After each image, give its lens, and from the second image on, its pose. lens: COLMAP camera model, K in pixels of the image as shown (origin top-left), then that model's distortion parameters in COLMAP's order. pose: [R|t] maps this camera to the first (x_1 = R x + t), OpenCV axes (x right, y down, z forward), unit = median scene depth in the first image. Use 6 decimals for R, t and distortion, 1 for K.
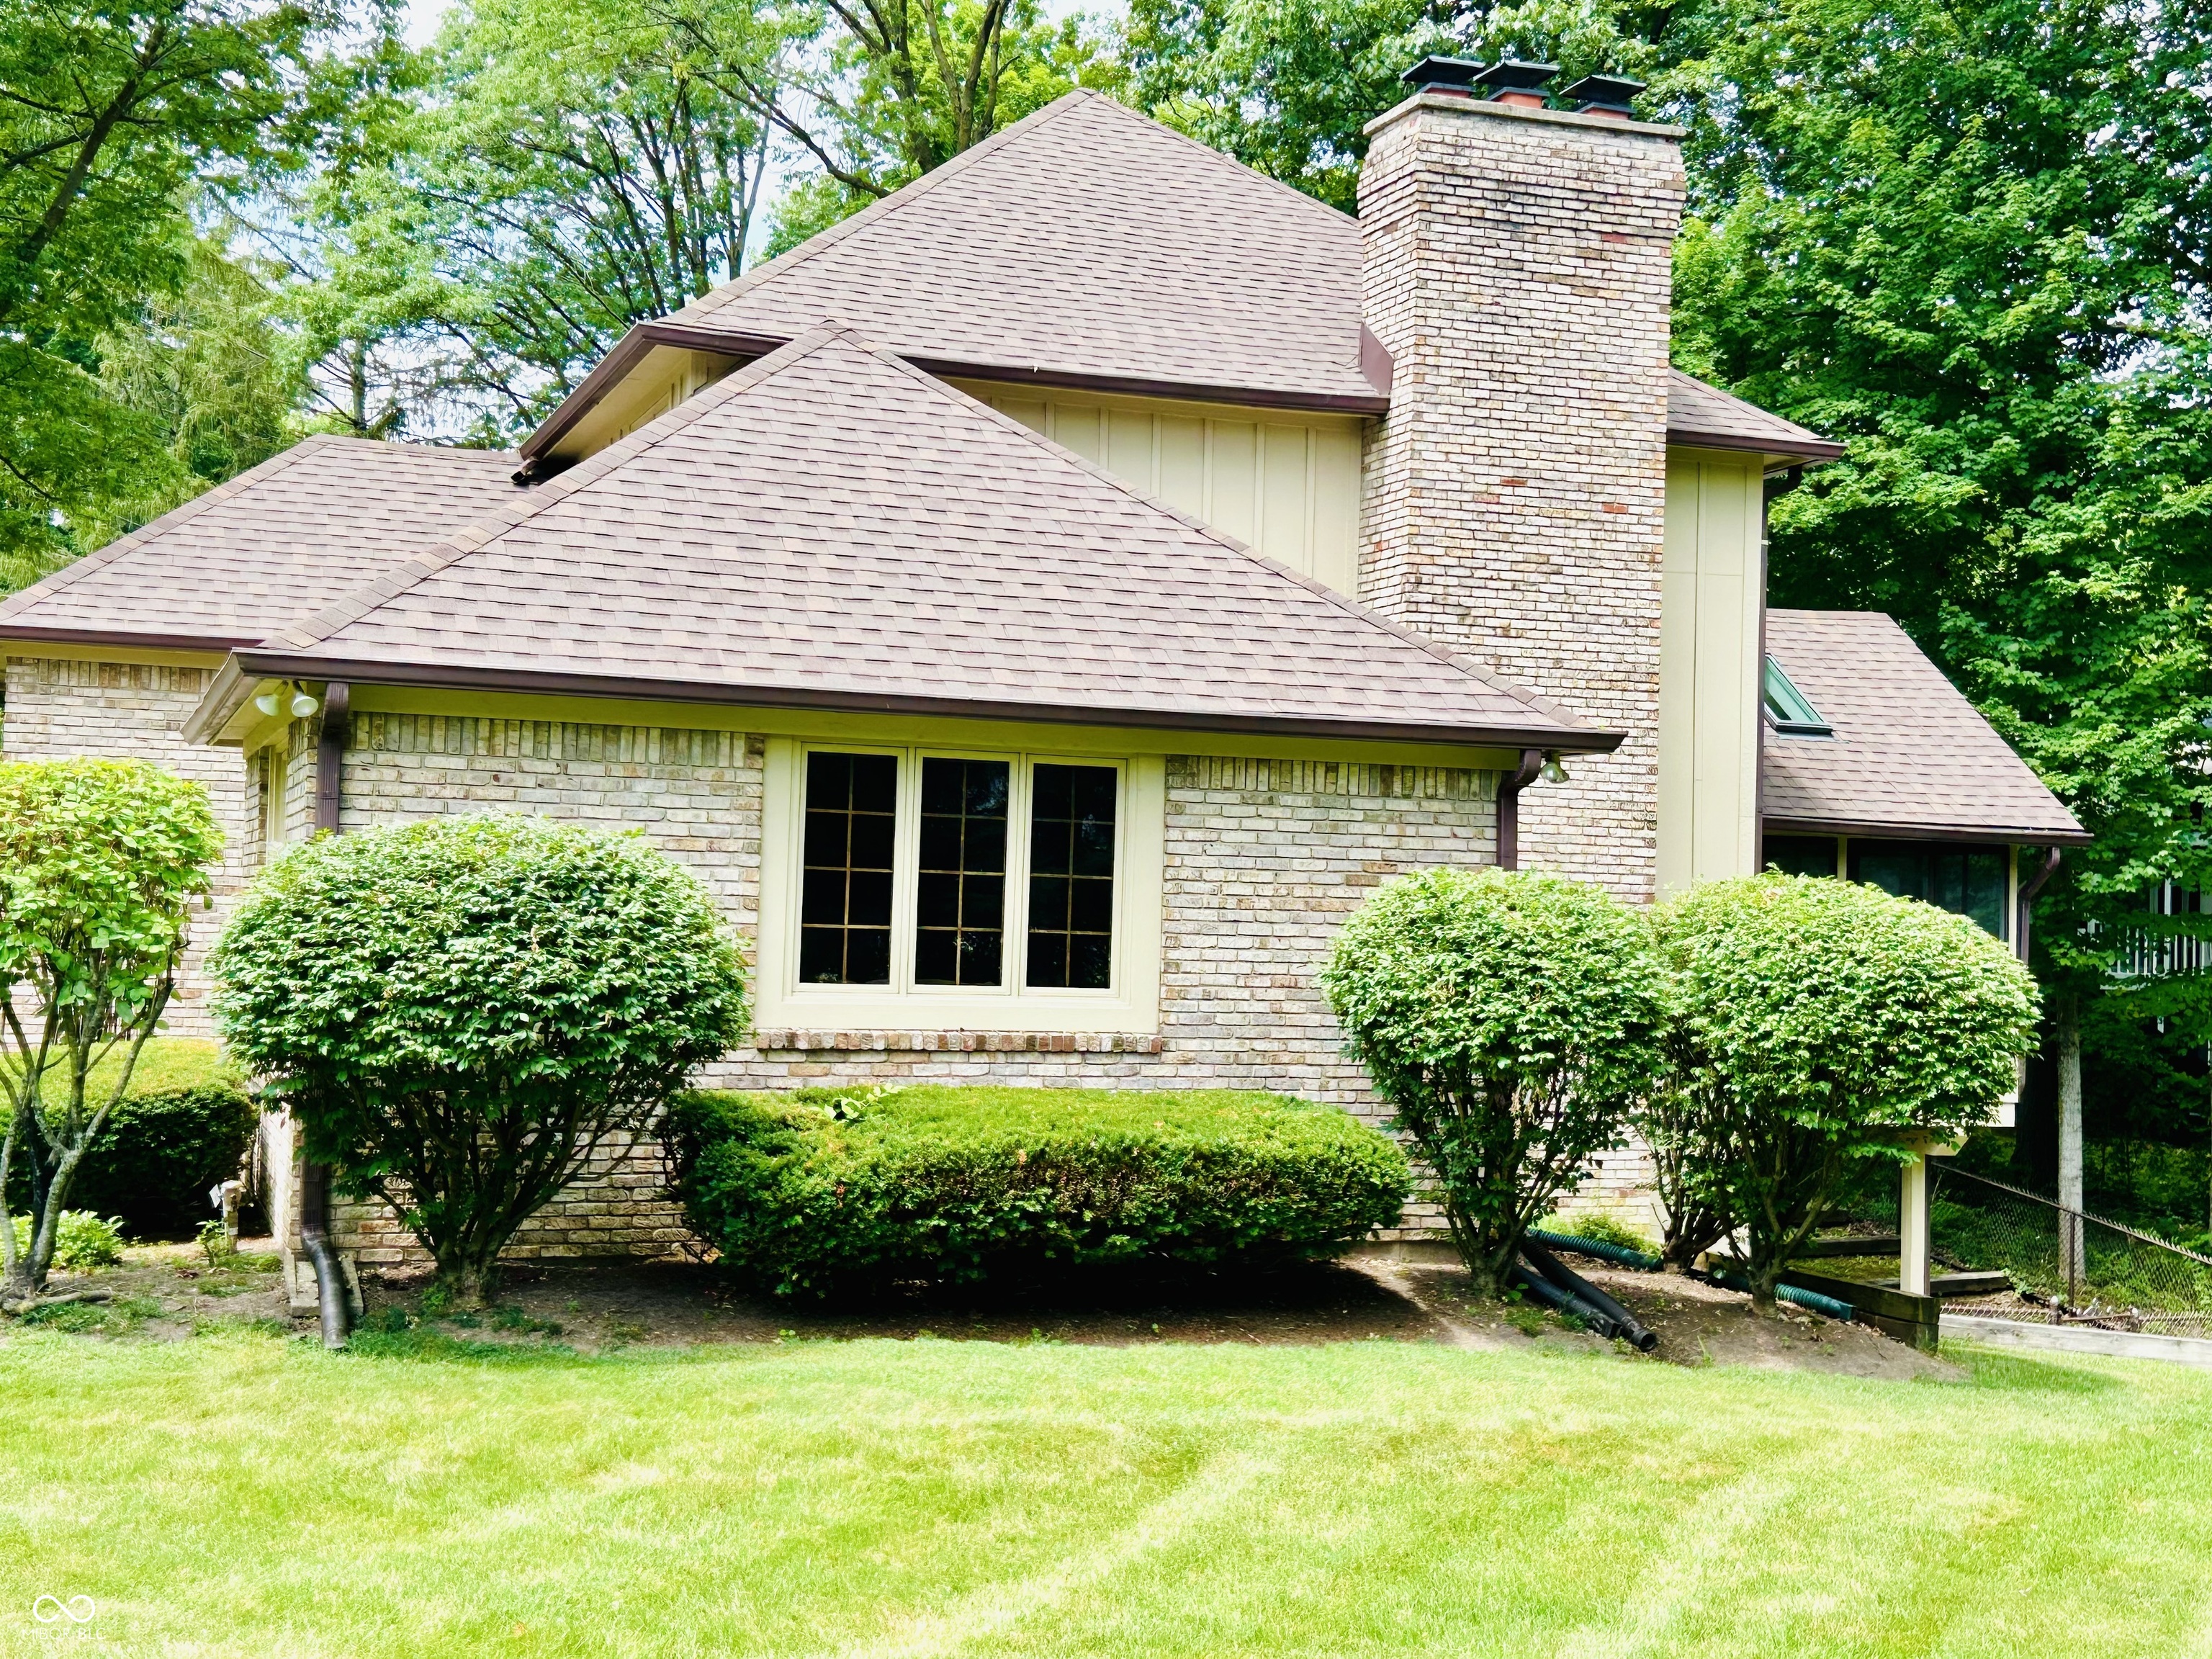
lens RADIAL K [[2717.9, 0, 1106.0], [0, 2717.9, 829.5], [0, 0, 1]] dist [0.139635, -0.020005]
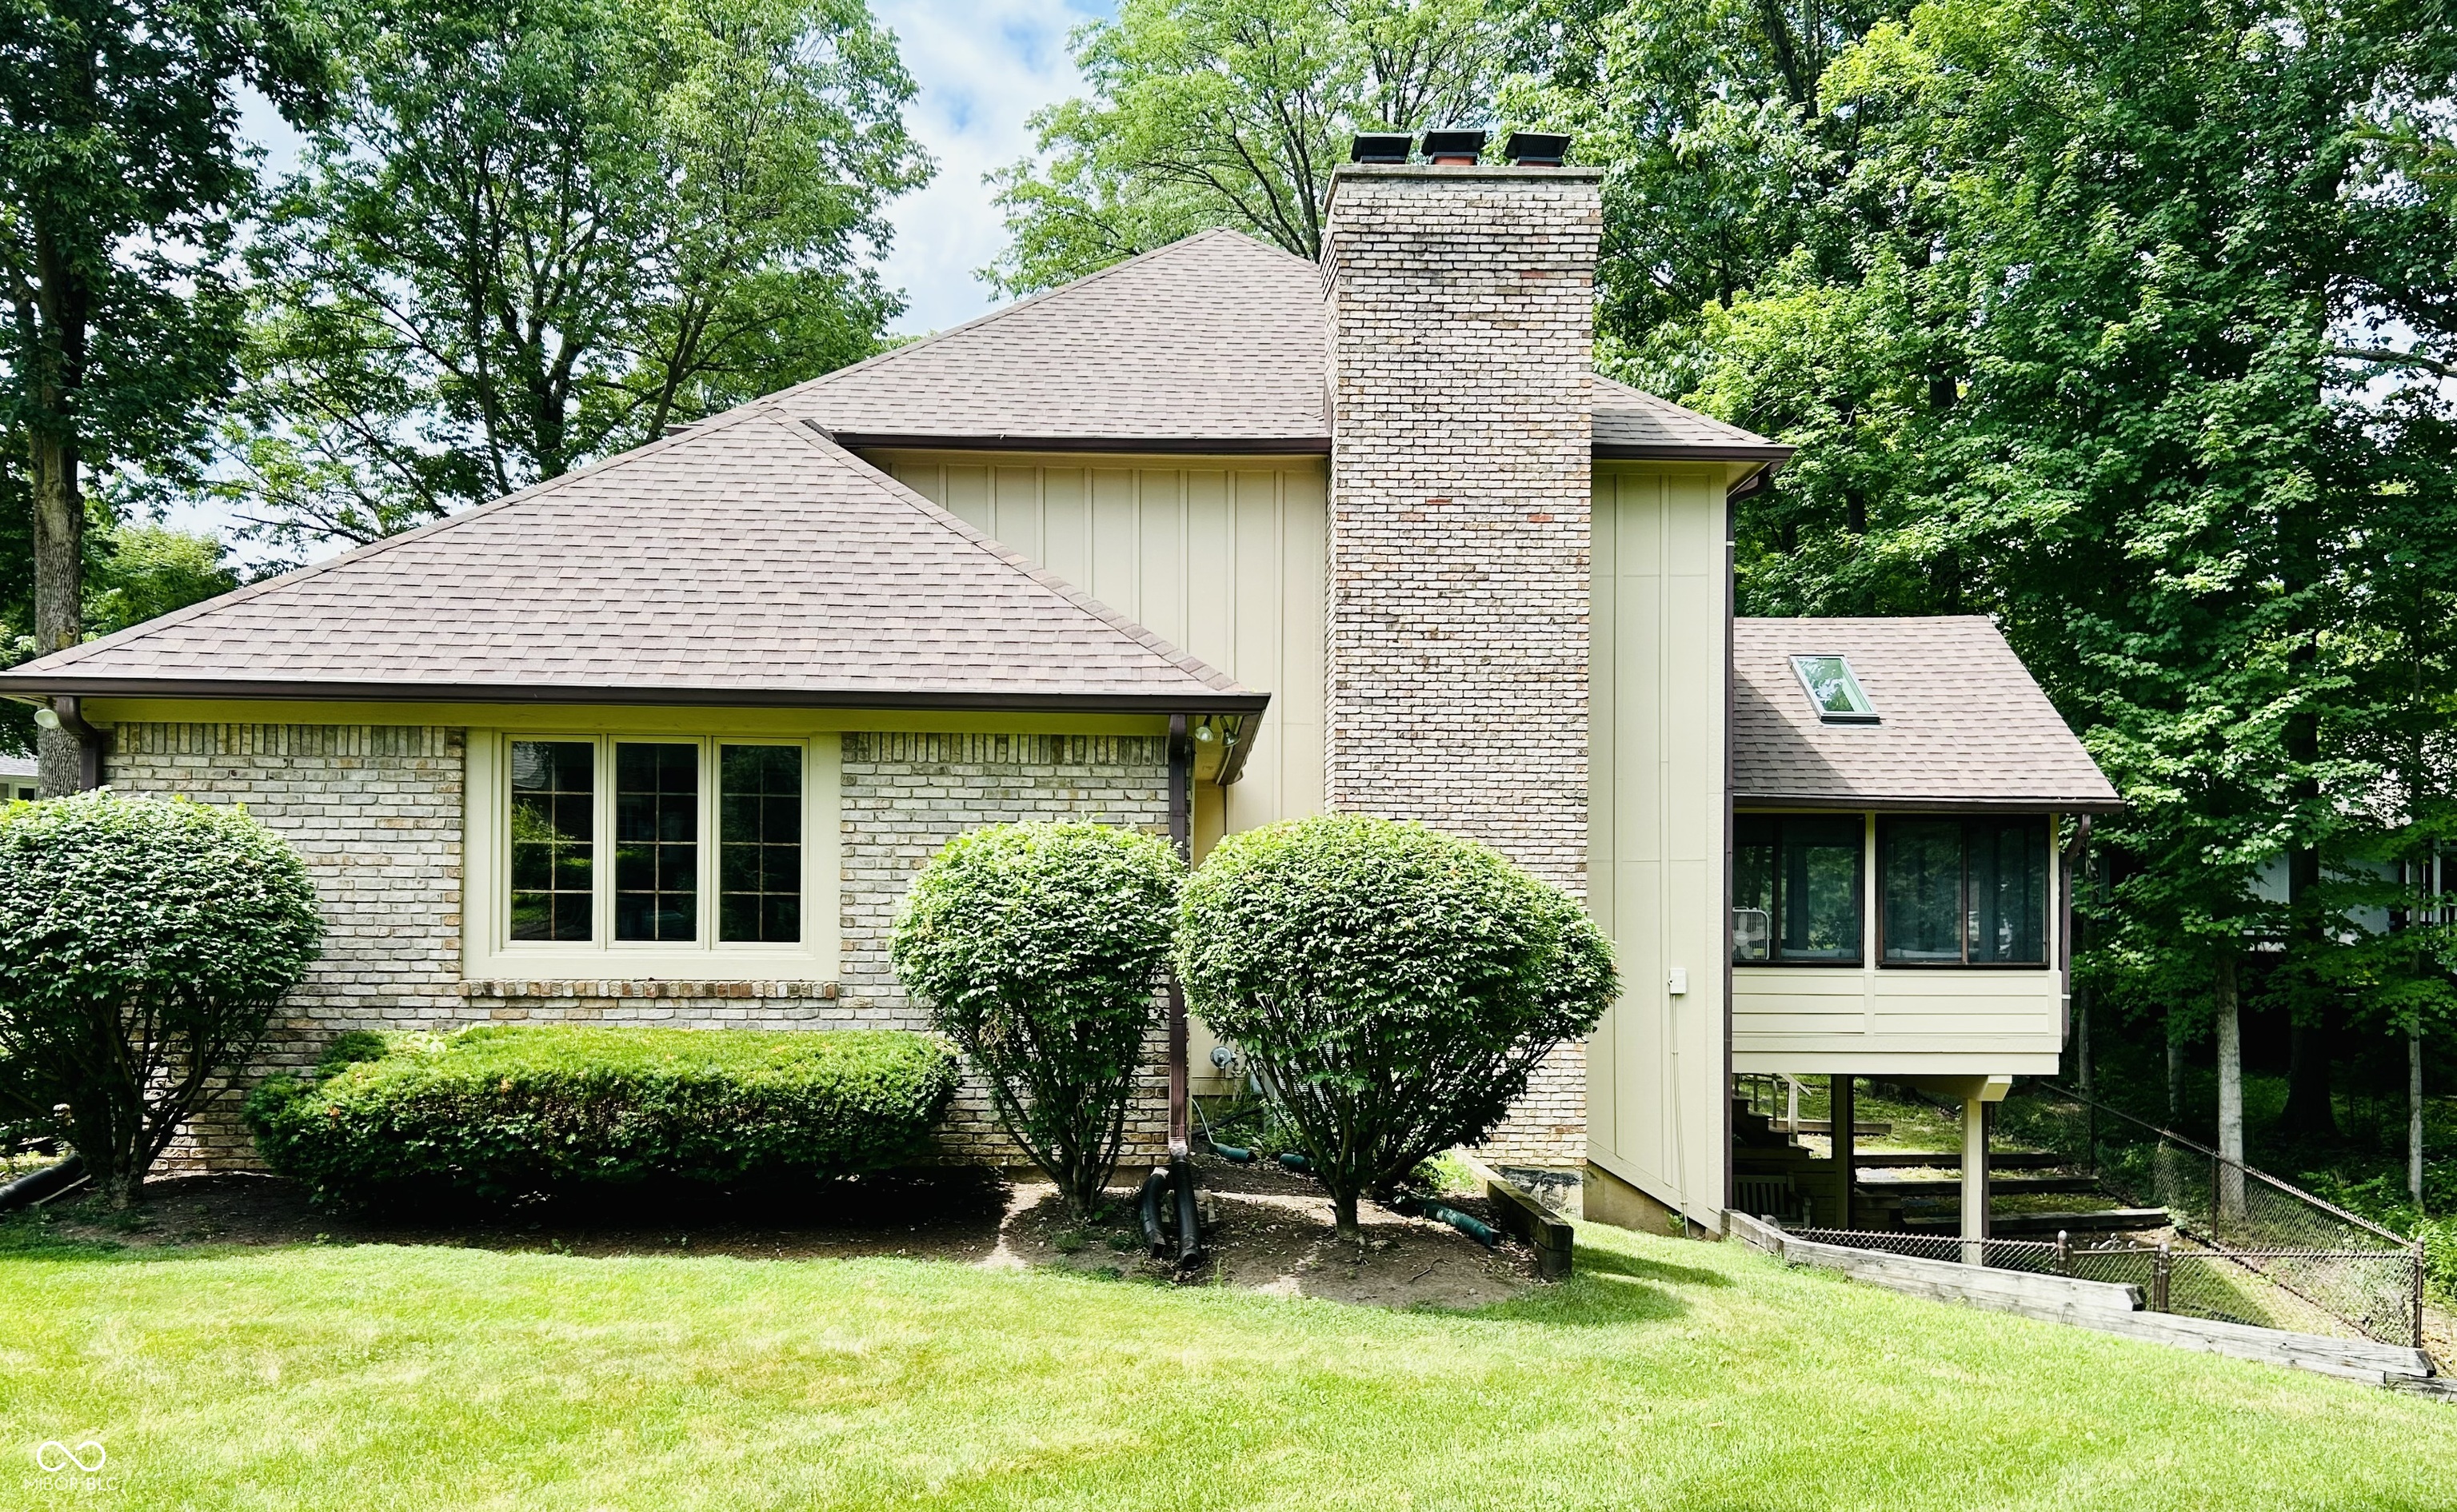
lens RADIAL K [[1915.9, 0, 1226.6], [0, 1915.9, 919.6], [0, 0, 1]] dist [0.120646, -0.251582]
pose [[0.952012, -0.024884, -0.305046, 0.401614], [0.030344, 0.999453, 0.013170, 0.042392], [0.304551, -0.021795, 0.952246, 0.280776]]
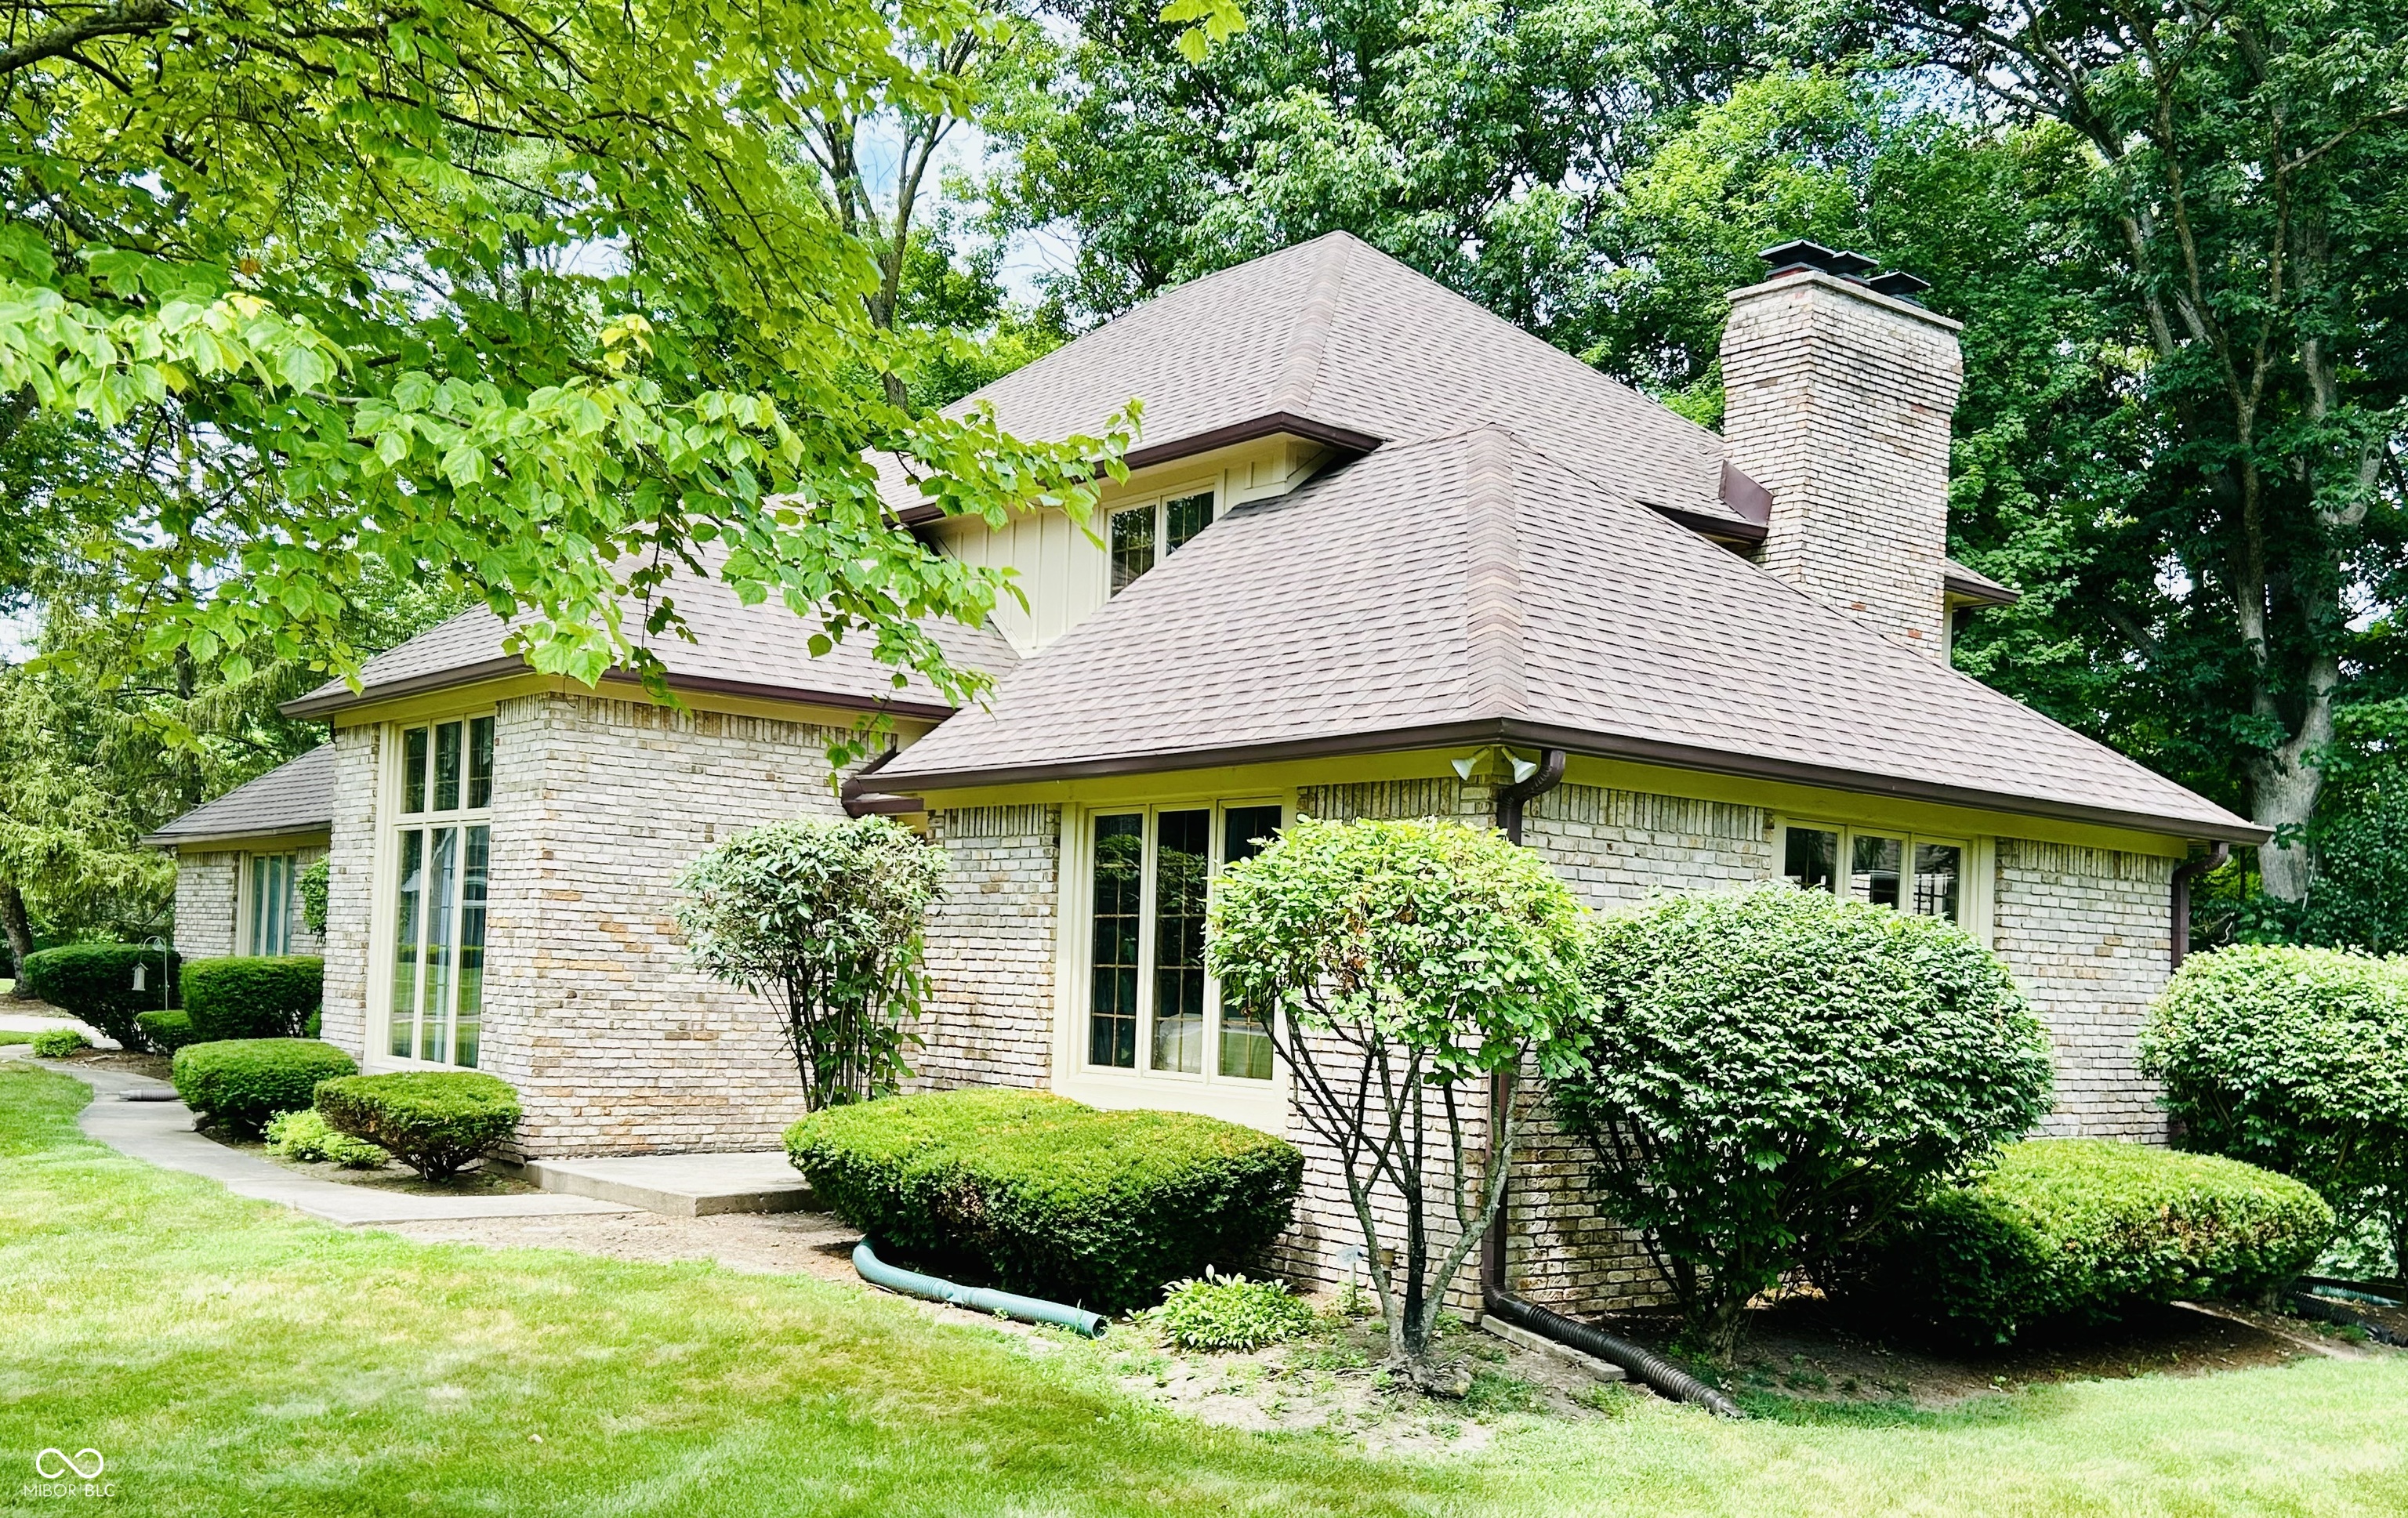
lens RADIAL K [[2214.4, 0, 1208.6], [0, 2214.4, 917.6], [0, 0, 1]] dist [0.056777, -0.000616]
pose [[0.946898, 0.018303, 0.321013, -0.561473], [-0.024943, 0.999551, 0.016581, -0.001807], [-0.320565, -0.023708, 0.946930, 0.227327]]
